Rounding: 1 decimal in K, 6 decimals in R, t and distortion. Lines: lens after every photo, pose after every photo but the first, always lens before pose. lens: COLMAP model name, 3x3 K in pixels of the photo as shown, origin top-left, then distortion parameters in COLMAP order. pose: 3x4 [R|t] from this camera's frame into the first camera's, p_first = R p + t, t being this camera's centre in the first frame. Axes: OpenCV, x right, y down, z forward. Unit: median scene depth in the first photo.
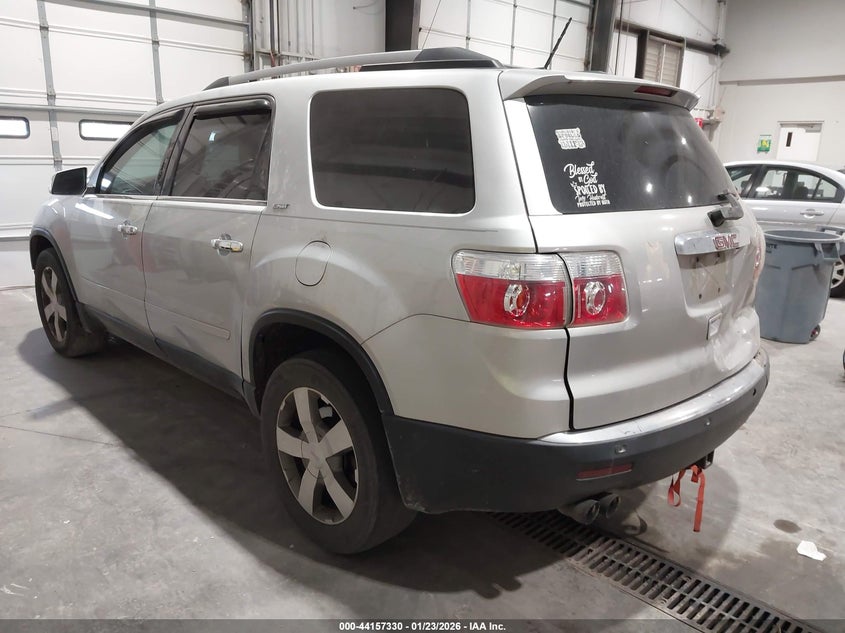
lens RADIAL K [[670.6, 0, 420.3], [0, 670.6, 312.8], [0, 0, 1]] dist [0.009579, -0.001902]
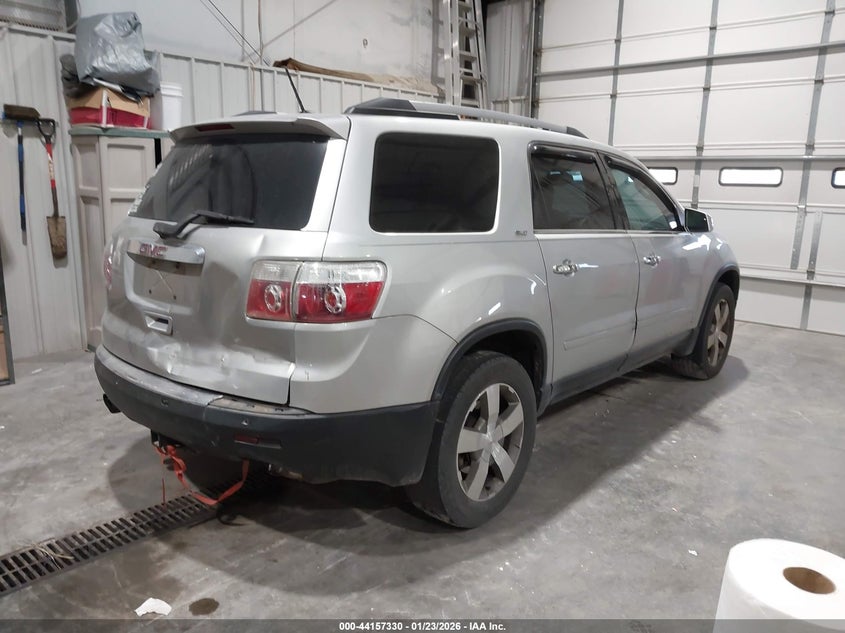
lens RADIAL K [[670.6, 0, 421.9], [0, 670.6, 321.2], [0, 0, 1]] dist [0.009579, -0.001902]
pose [[0.077558, 0.177429, -0.981073, 0.592204], [-0.256062, 0.954572, 0.152394, -0.095615], [0.963544, 0.239396, 0.119468, 0.485975]]
